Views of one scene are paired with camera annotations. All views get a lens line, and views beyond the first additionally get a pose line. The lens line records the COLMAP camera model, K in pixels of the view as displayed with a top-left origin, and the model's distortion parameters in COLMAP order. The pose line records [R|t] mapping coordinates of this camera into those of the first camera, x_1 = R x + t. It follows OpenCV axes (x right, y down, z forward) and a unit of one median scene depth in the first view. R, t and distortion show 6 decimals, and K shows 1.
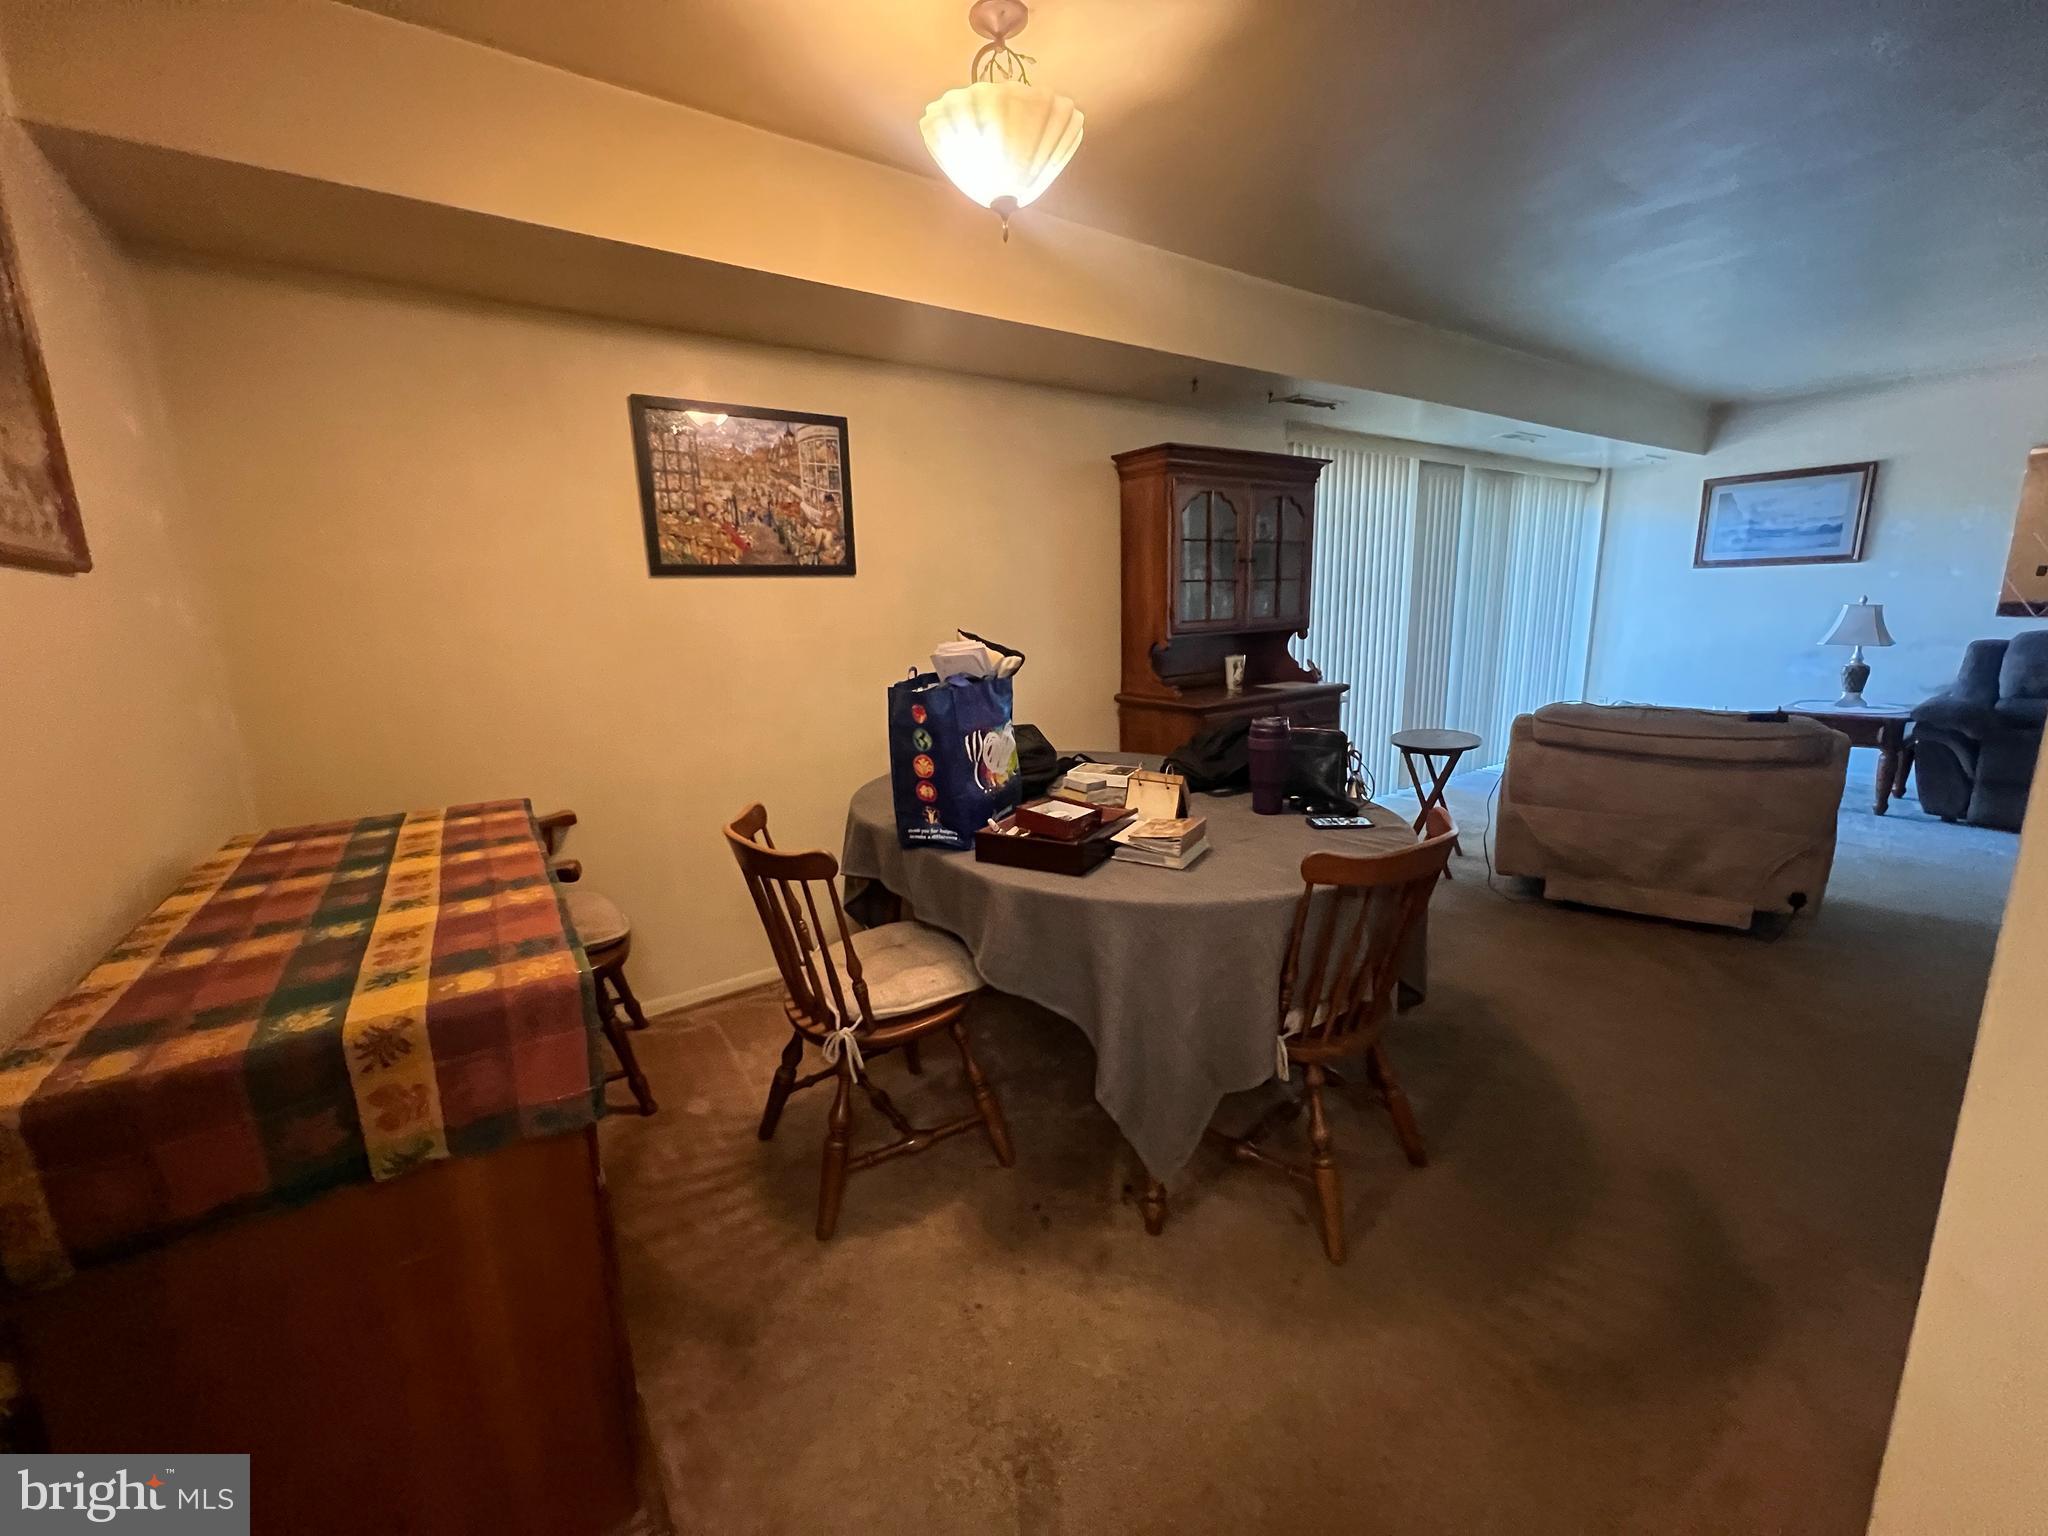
lens RADIAL K [[823.4, 0, 1024.0], [0, 823.4, 768.0], [0, 0, 1]] dist [-0.000535, -0.000177]
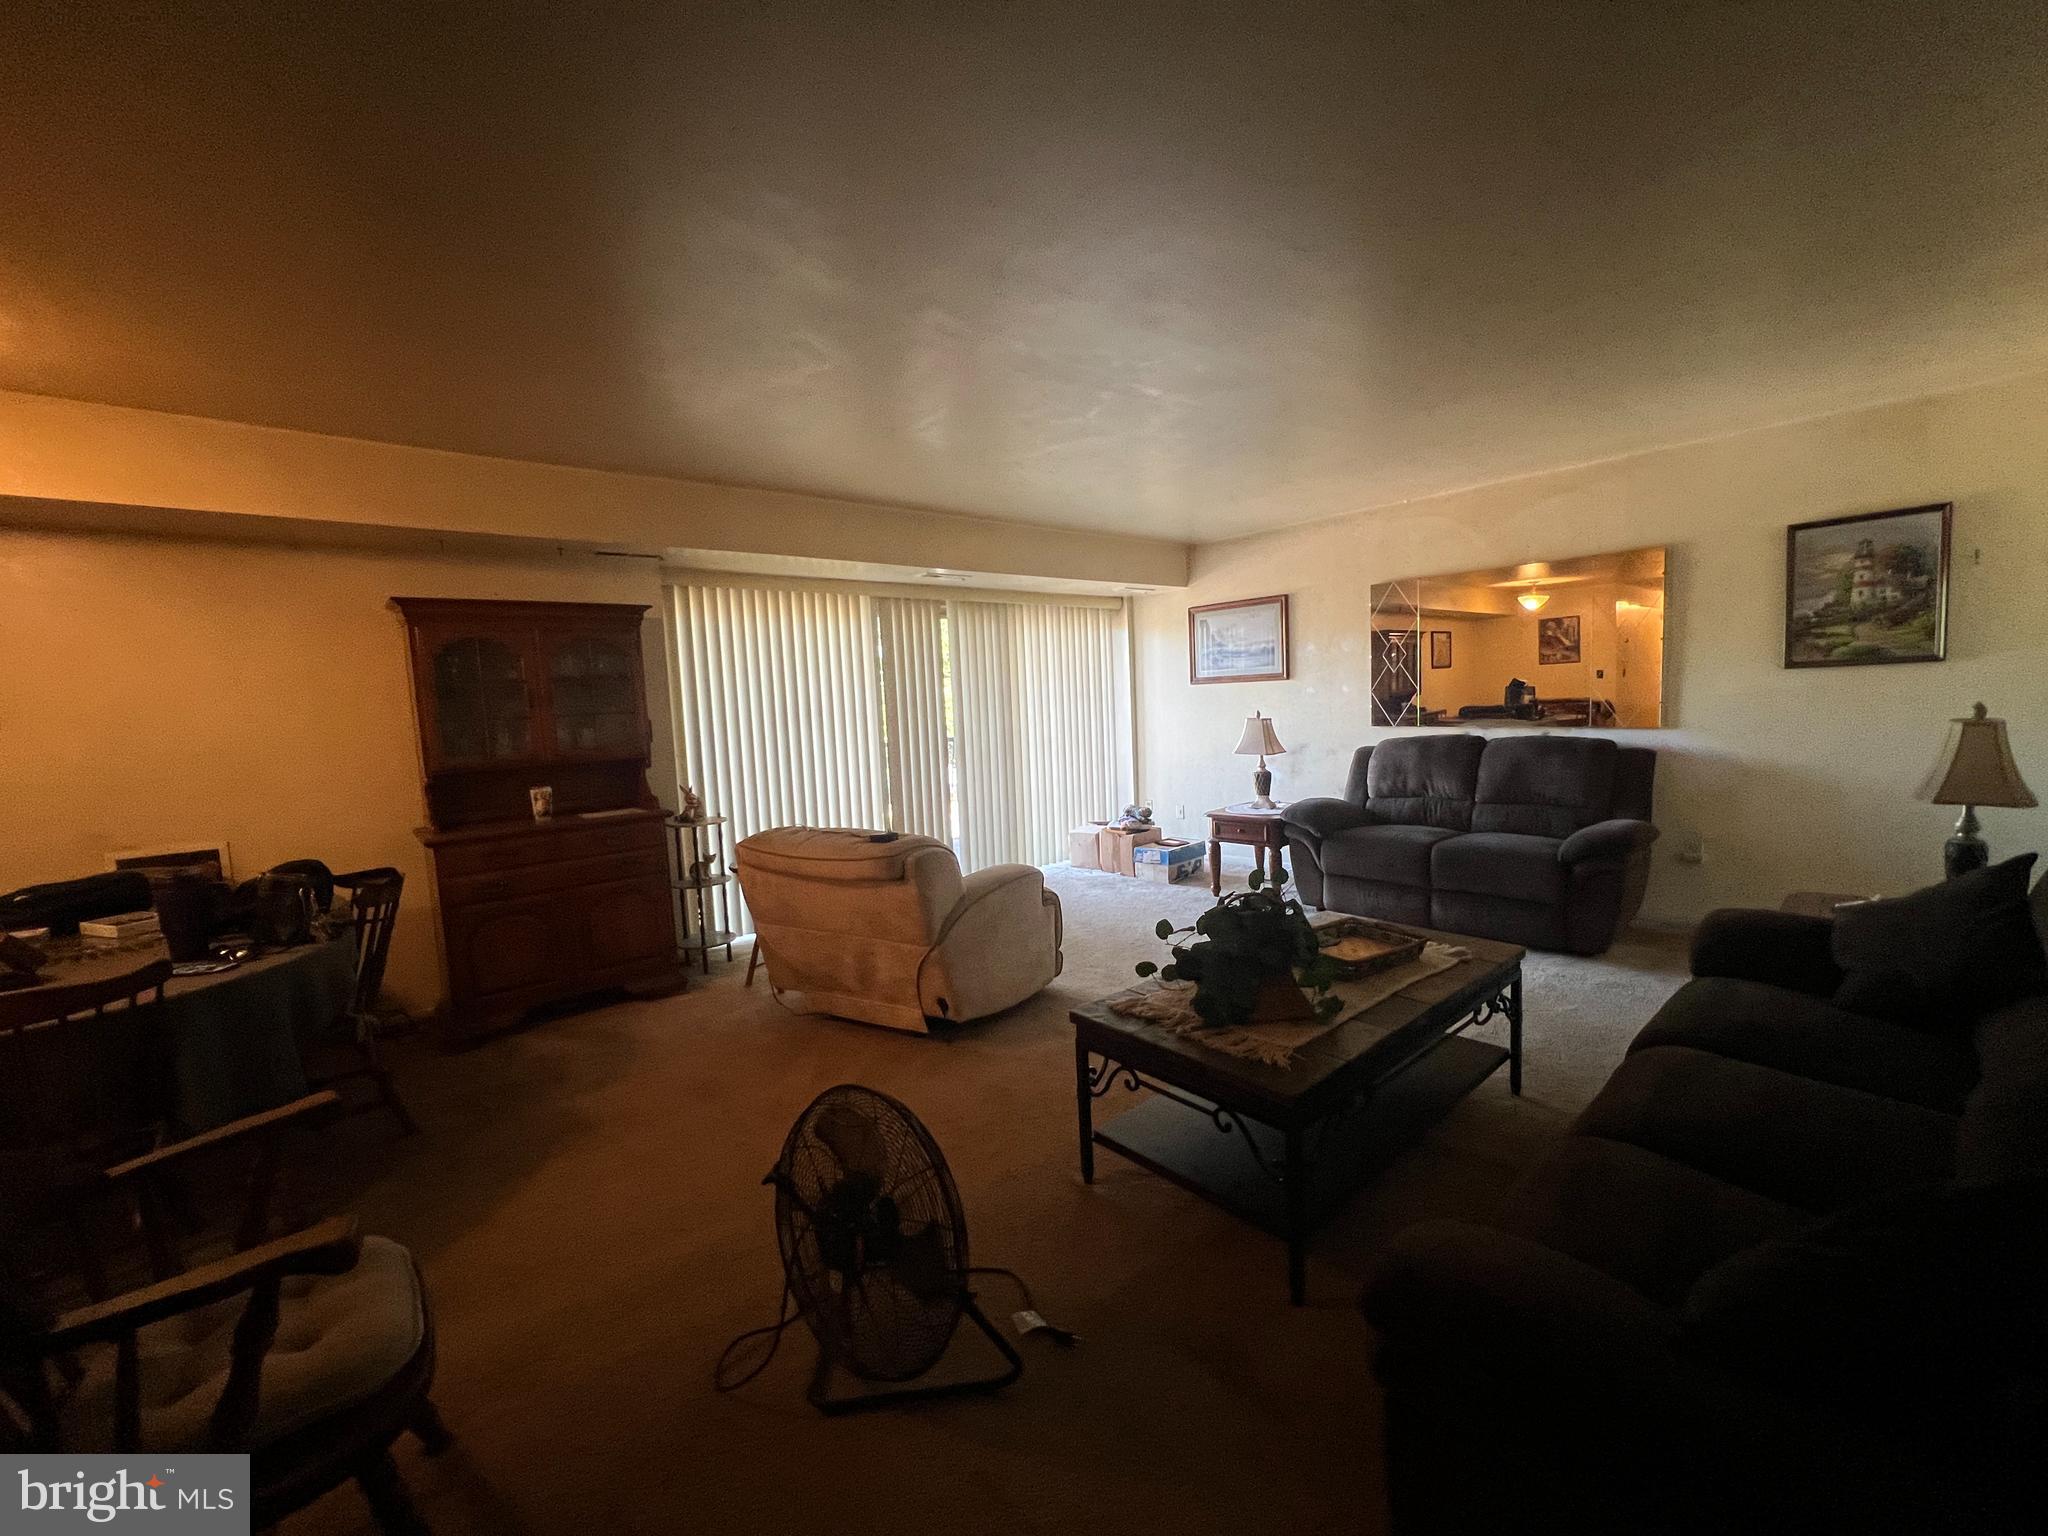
lens RADIAL K [[813.6, 0, 1024.0], [0, 813.6, 768.0], [0, 0, 1]] dist [0.000230, 0.000012]
pose [[0.994347, -0.026687, 0.102769, 0.562538], [0.038873, 0.992196, -0.118470, -0.010291], [-0.098805, 0.121795, 0.987625, -0.062781]]
